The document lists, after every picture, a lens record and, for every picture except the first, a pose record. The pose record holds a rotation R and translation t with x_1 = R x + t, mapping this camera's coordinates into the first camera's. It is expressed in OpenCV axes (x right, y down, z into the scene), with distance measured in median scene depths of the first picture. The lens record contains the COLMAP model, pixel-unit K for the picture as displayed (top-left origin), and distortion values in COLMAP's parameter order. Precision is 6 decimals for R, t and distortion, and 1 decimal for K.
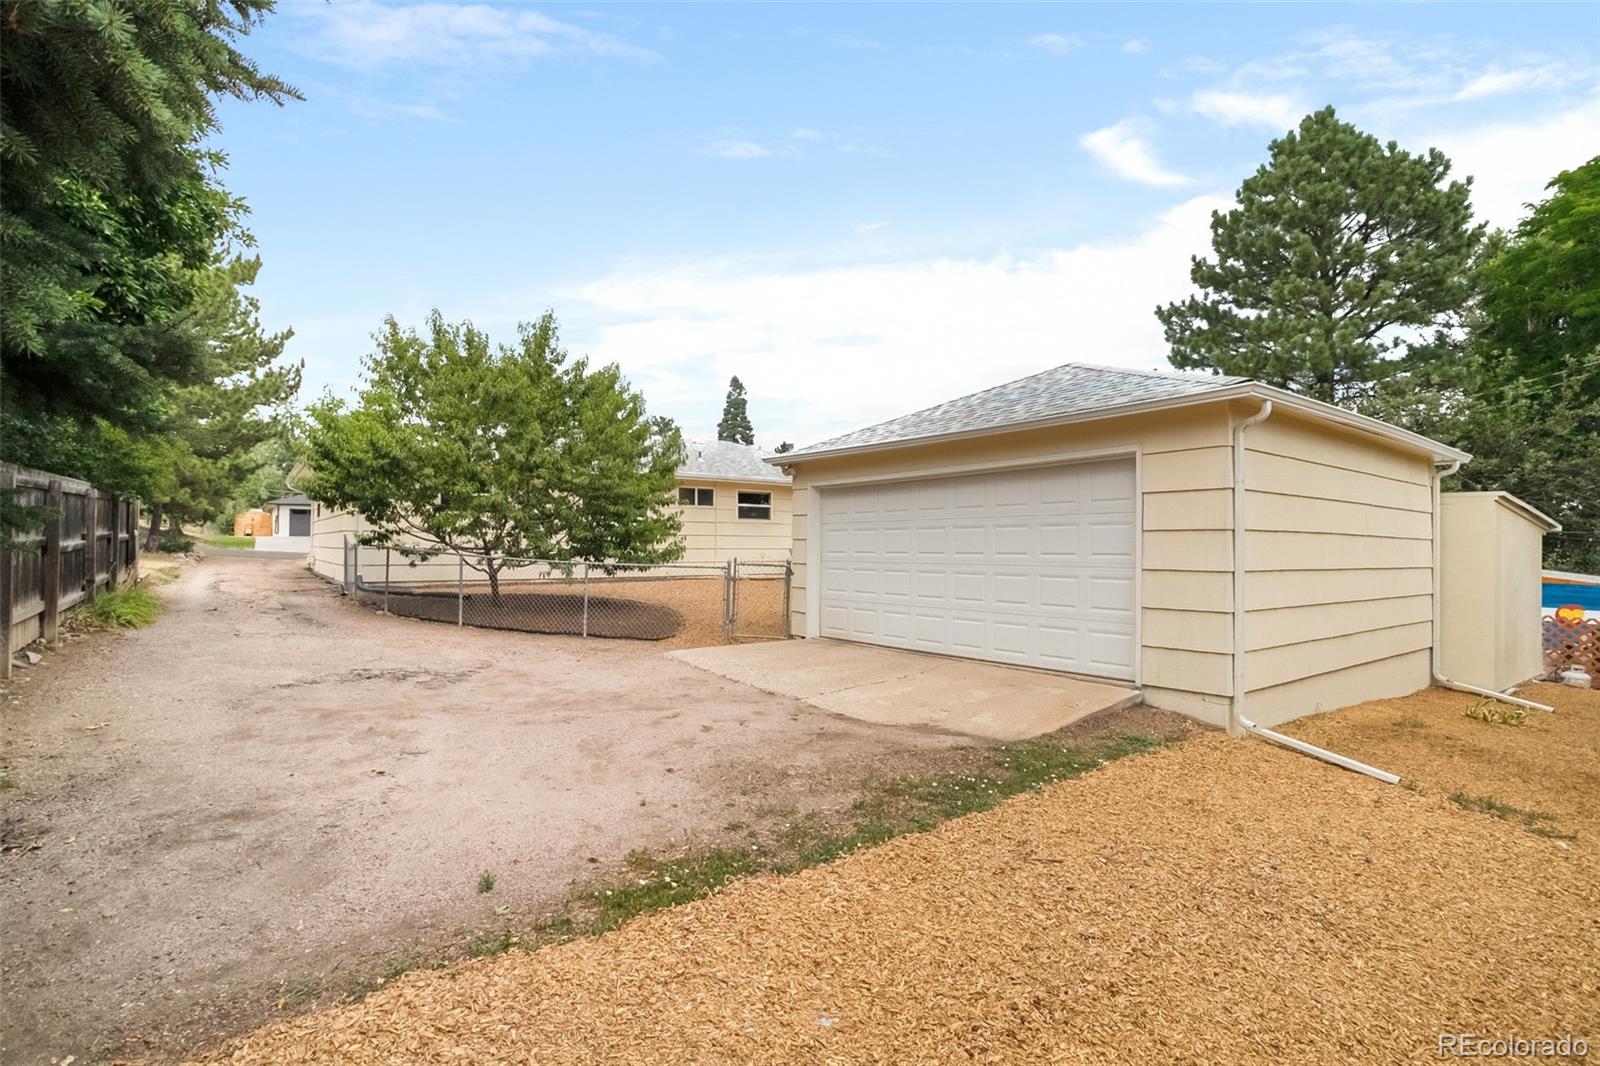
lens RADIAL K [[766.0, 0, 793.8], [0, 766.0, 536.6], [0, 0, 1]] dist [-0.063521, 0.032507]
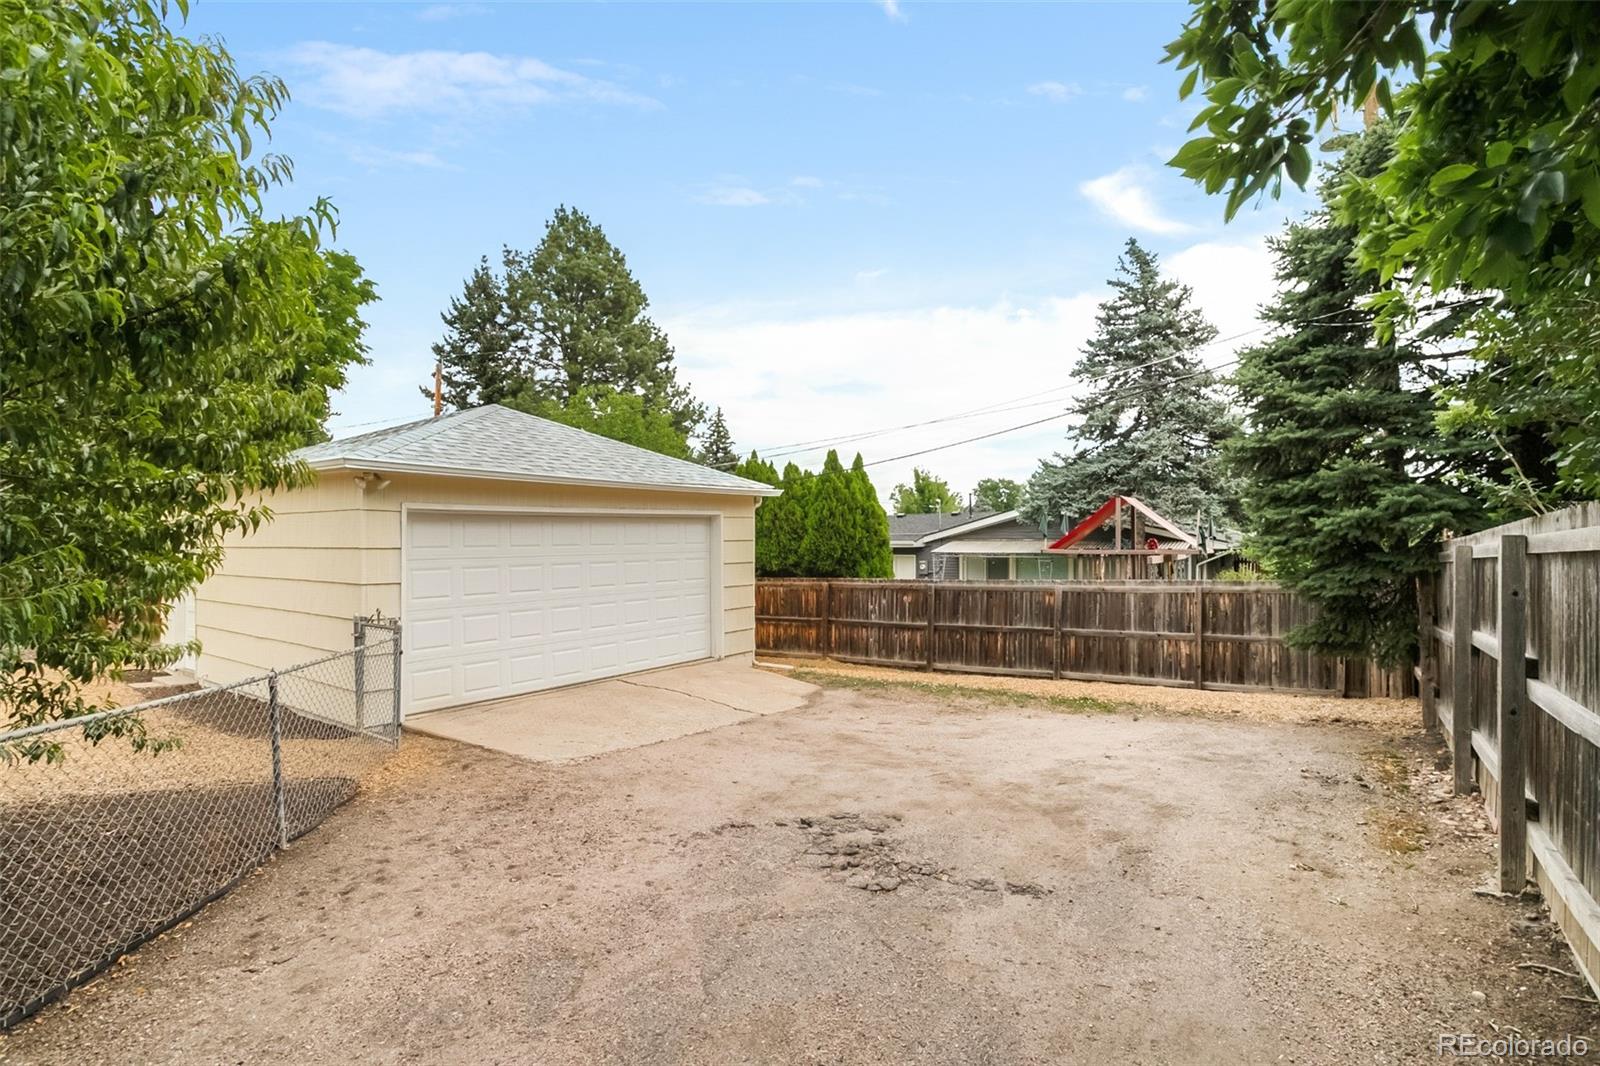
lens RADIAL K [[766.0, 0, 793.8], [0, 766.0, 536.6], [0, 0, 1]] dist [-0.063521, 0.032507]
pose [[-0.296608, -0.005207, 0.954985, -1.729504], [-0.010248, 0.999945, 0.002269, -0.104711], [-0.954944, -0.009114, -0.296645, 1.980701]]
